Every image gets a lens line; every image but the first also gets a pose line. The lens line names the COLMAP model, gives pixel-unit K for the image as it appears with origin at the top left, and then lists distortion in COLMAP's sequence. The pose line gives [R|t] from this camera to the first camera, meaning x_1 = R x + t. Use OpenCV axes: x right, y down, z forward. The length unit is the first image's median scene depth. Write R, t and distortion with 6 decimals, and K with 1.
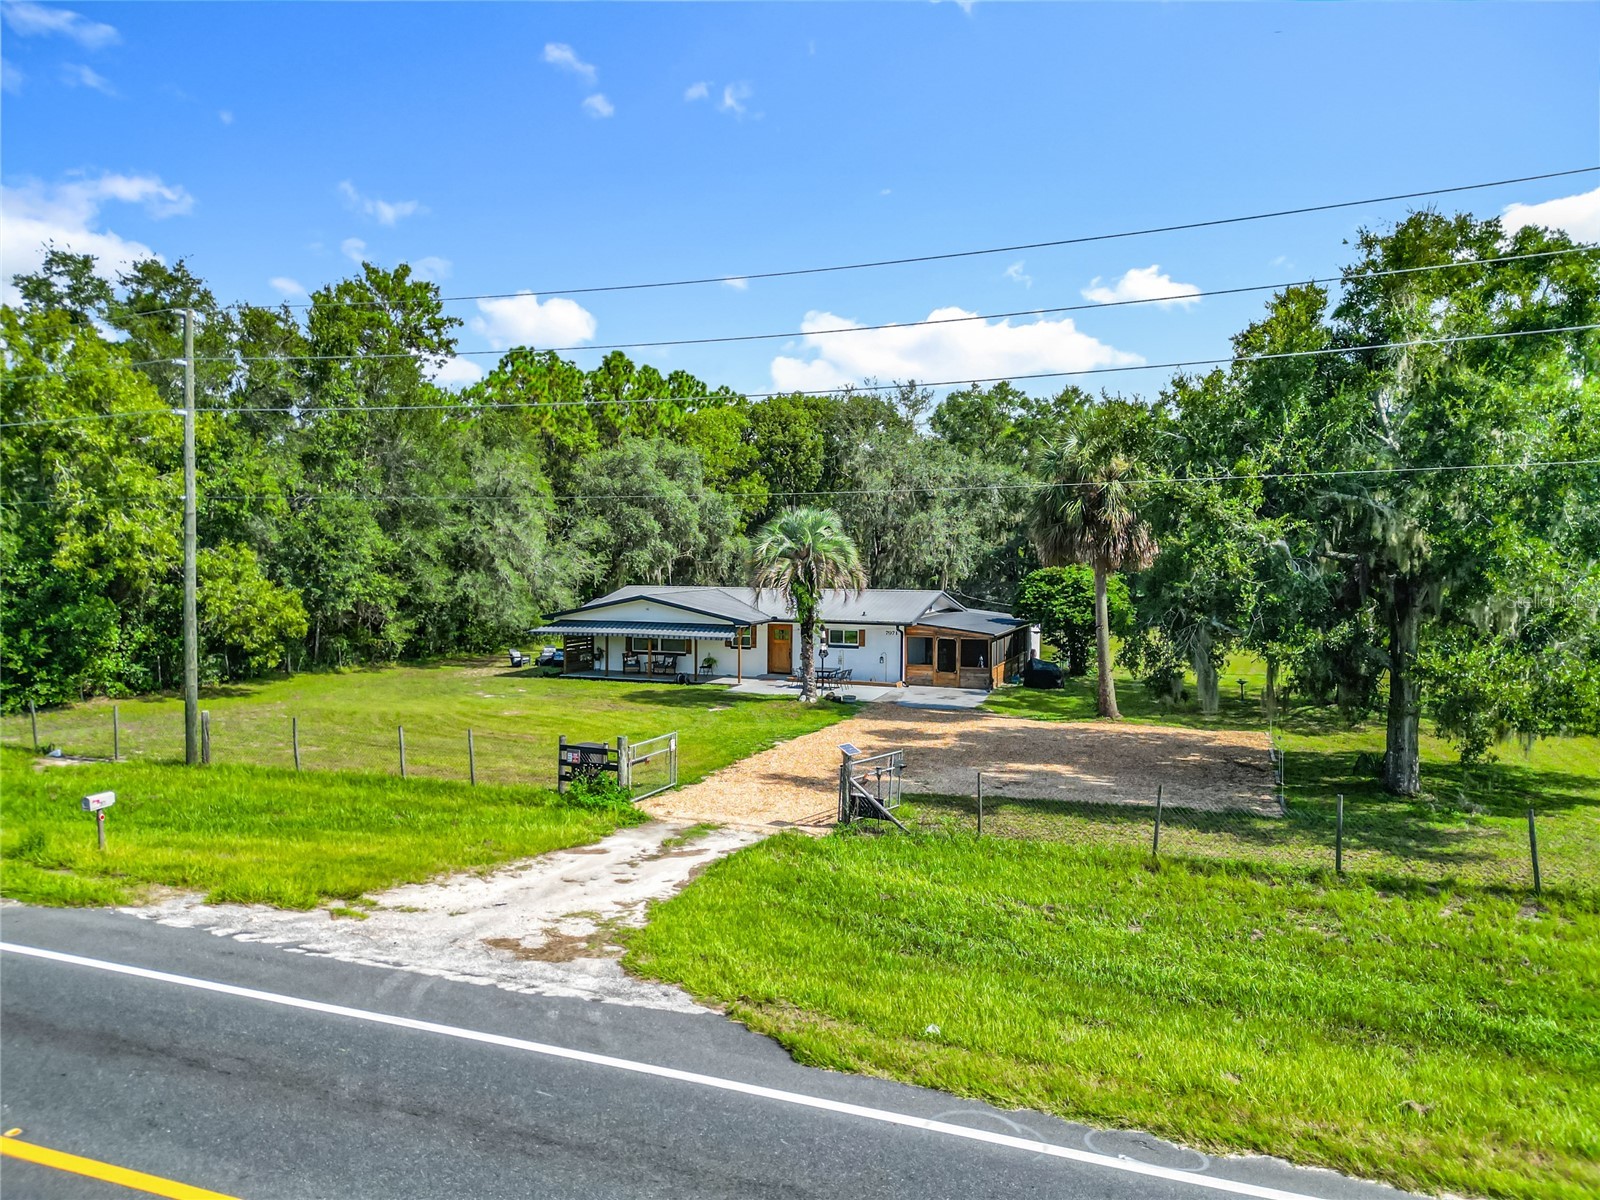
lens RADIAL K [[1126.8, 0, 797.2], [0, 1126.8, 597.3], [0, 0, 1]] dist [0.086013, -0.105962]
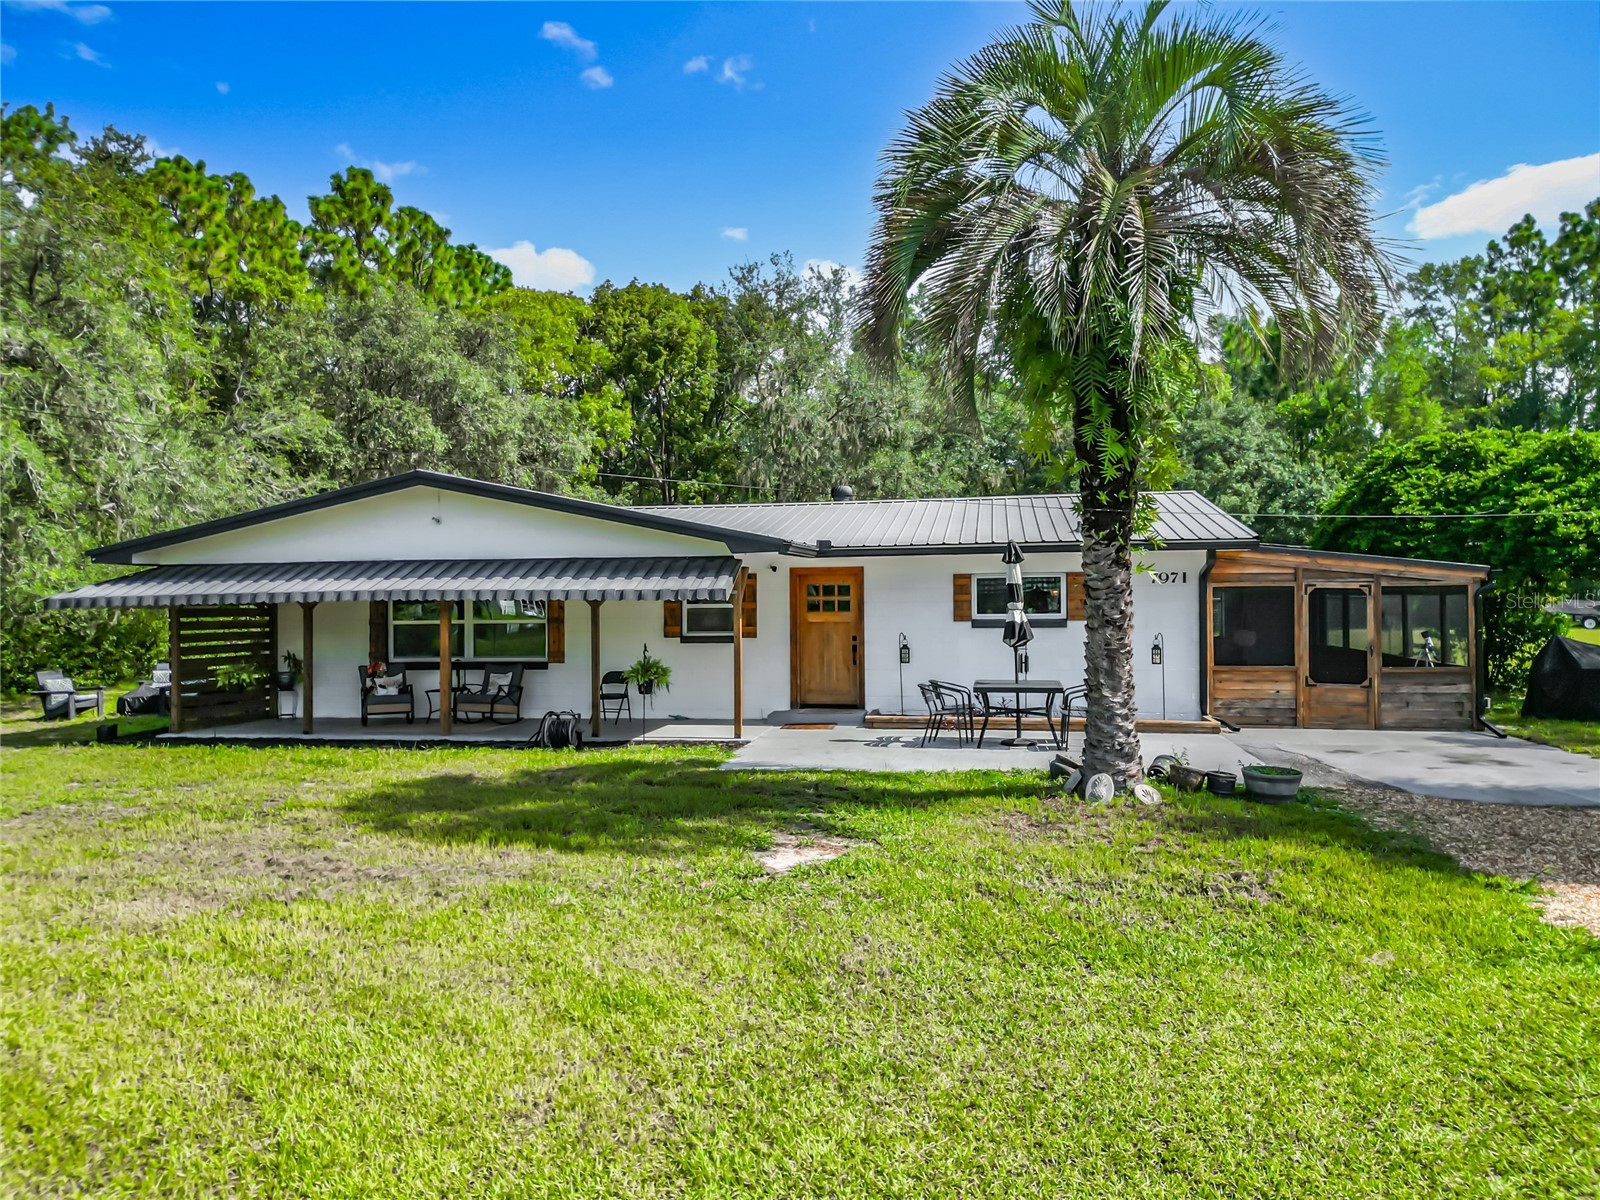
lens RADIAL K [[1134.3, 0, 800.0], [0, 1134.3, 593.8], [0, 0, 1]] dist [0.049310, -0.046963]
pose [[0.979769, -0.011071, 0.199825, -0.093859], [0.021448, 0.998527, -0.049843, 0.048880], [-0.198979, 0.053120, 0.978563, 0.641880]]
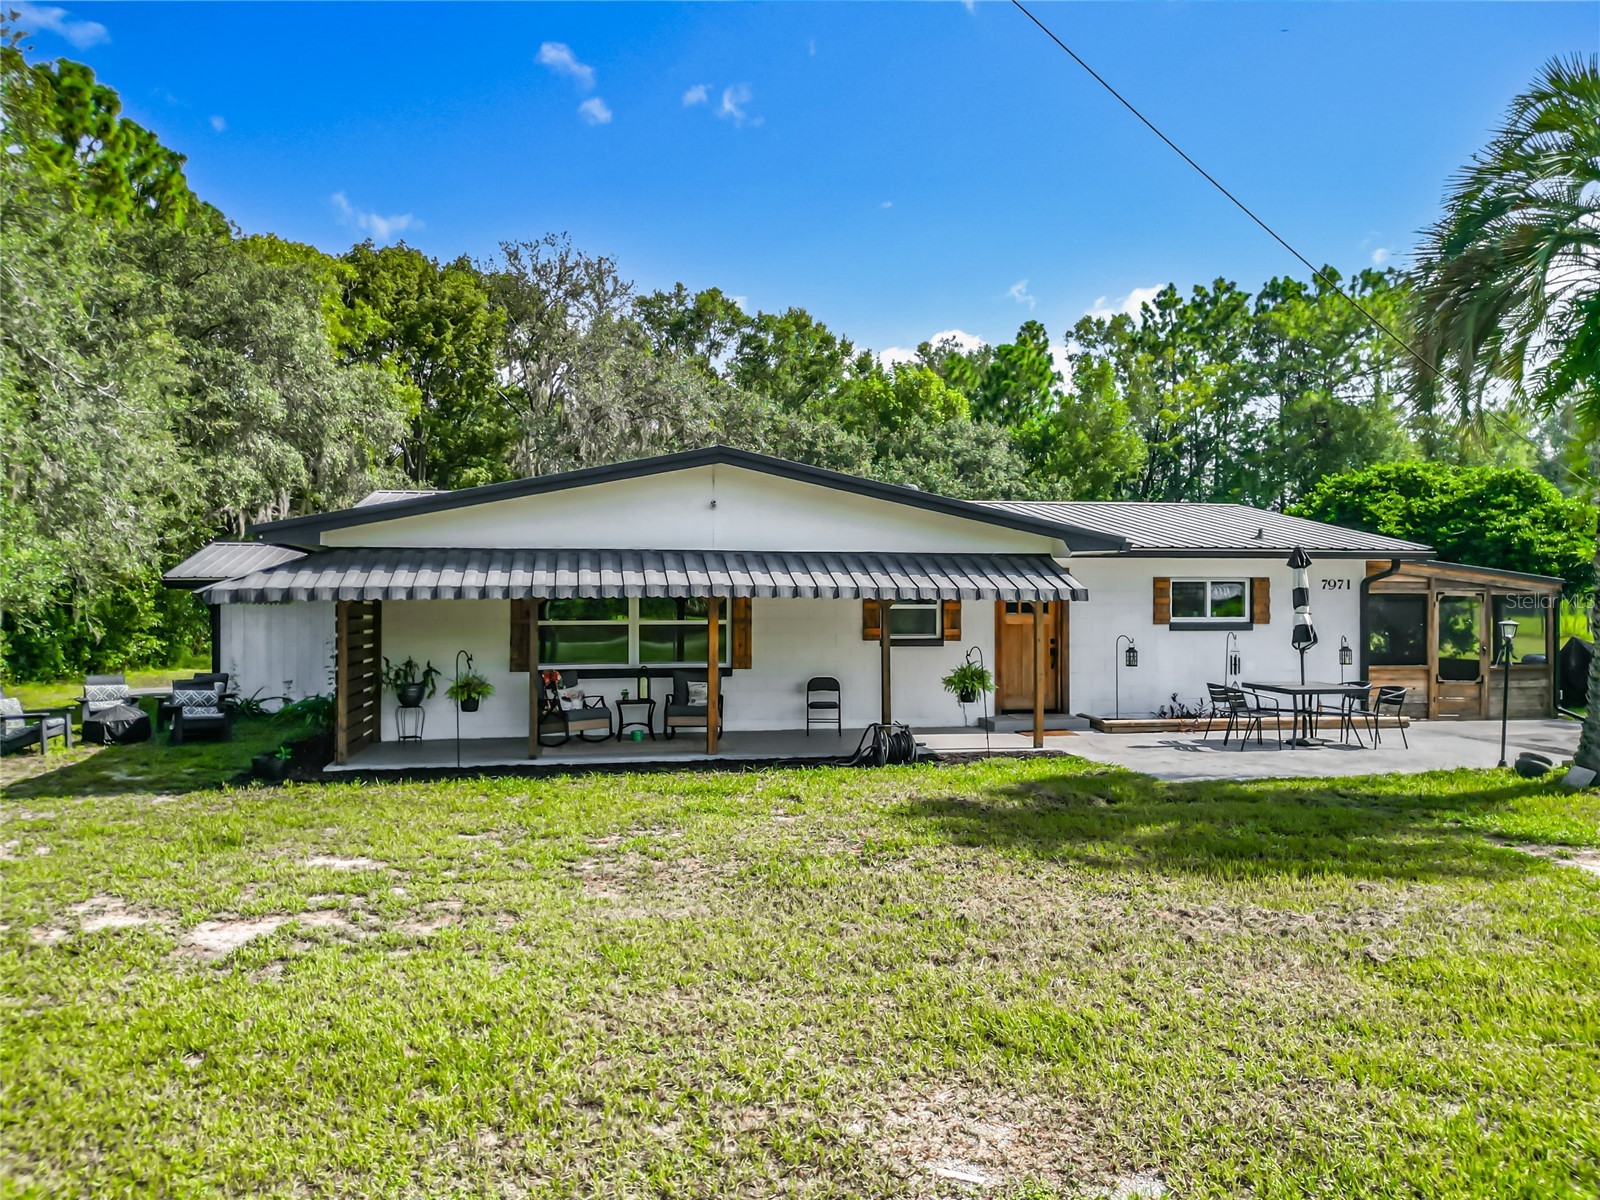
lens RADIAL K [[1120.6, 0, 780.2], [0, 1120.6, 602.5], [0, 0, 1]] dist [0.019040, -0.001024]
pose [[0.845646, -0.001459, 0.533743, -0.259033], [0.024717, 0.999030, -0.036430, 0.044139], [-0.533172, 0.043999, 0.844862, 0.741791]]
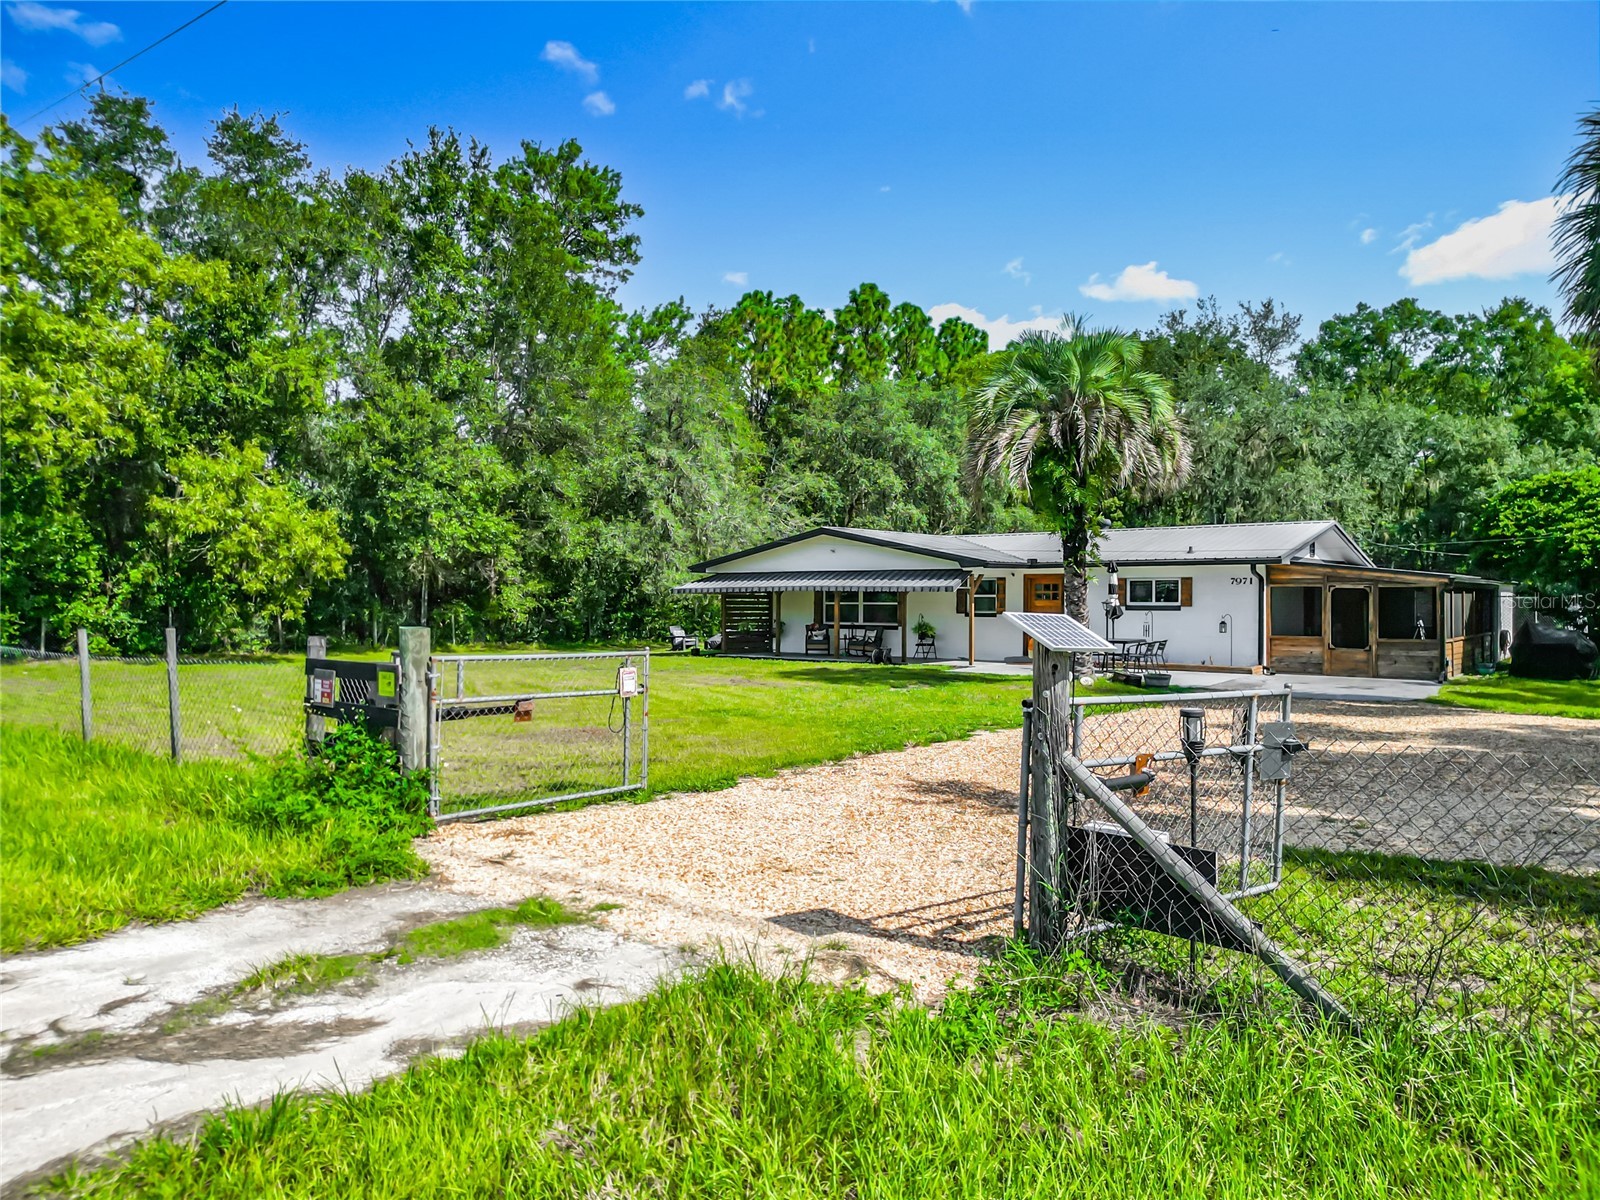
lens RADIAL K [[1143.0, 0, 794.1], [0, 1143.0, 590.8], [0, 0, 1]] dist [0.055170, -0.062864]
pose [[0.959525, -0.002658, -0.281609, 0.028853], [-0.012603, 0.998548, -0.052367, 0.066178], [0.281340, 0.053797, 0.958099, 0.357224]]
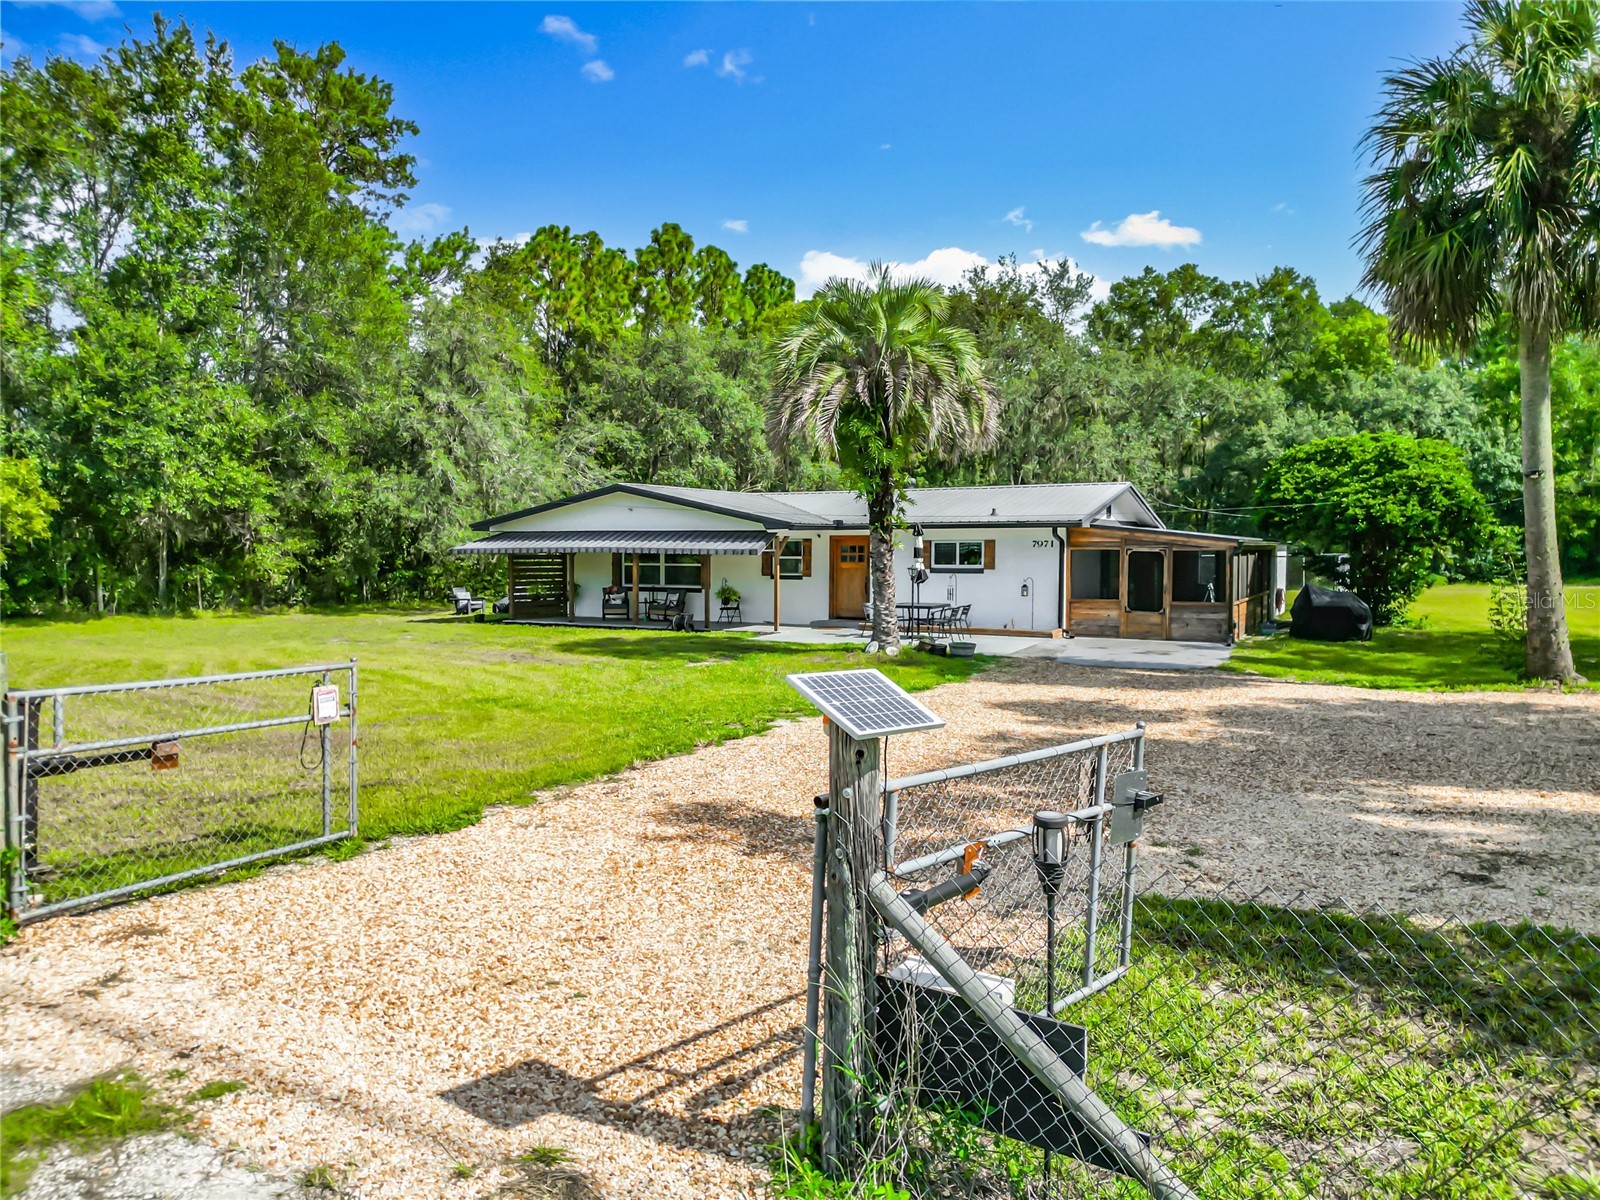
lens RADIAL K [[1134.3, 0, 800.0], [0, 1134.3, 593.8], [0, 0, 1]] dist [0.049310, -0.046963]
pose [[0.993421, 0.003536, -0.114462, 0.026388], [-0.004132, 0.999979, -0.004972, 0.056868], [0.114442, 0.005412, 0.993415, 0.396528]]
